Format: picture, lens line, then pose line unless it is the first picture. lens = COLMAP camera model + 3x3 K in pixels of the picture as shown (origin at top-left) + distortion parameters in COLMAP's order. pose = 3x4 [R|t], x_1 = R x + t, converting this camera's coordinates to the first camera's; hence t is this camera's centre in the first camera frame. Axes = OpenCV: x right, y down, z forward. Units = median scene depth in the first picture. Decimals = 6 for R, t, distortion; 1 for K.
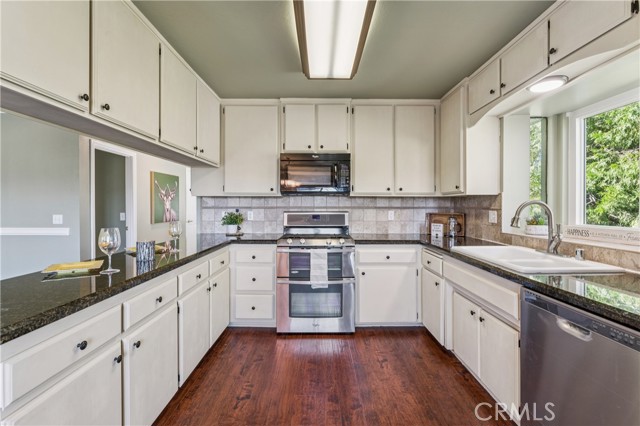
lens RADIAL K [[287.6, 0, 320.5], [0, 287.6, 210.9], [0, 0, 1]] dist [-0.000241, 0.001578]
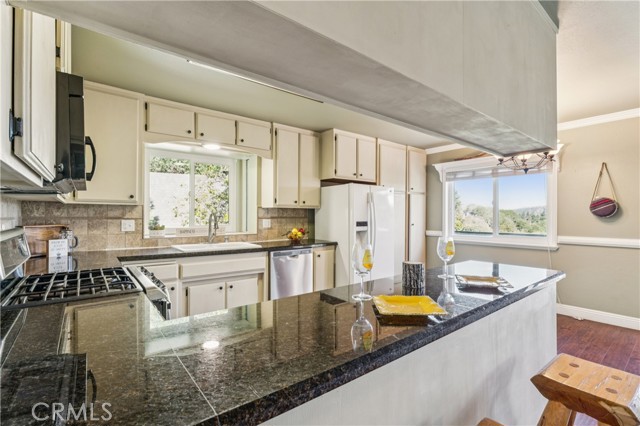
lens RADIAL K [[287.6, 0, 315.4], [0, 287.6, 217.2], [0, 0, 1]] dist [-0.000241, 0.001578]
pose [[-0.610288, -0.005398, 0.792161, -0.604662], [0.009939, 0.999846, 0.014471, -0.017178], [-0.792117, 0.016705, -0.610141, 0.973313]]
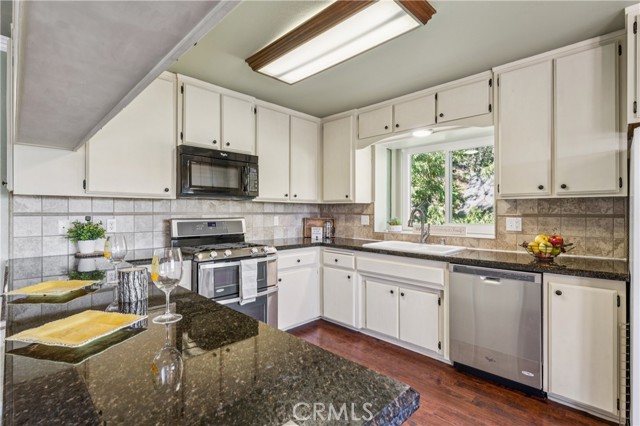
lens RADIAL K [[308.1, 0, 319.7], [0, 308.1, 213.8], [0, 0, 1]] dist [-0.006306, -0.000831]
pose [[0.709624, -0.004571, 0.704566, -0.463112], [0.009520, 0.999950, -0.003101, -0.005059], [-0.704517, 0.008909, 0.709632, 0.139126]]
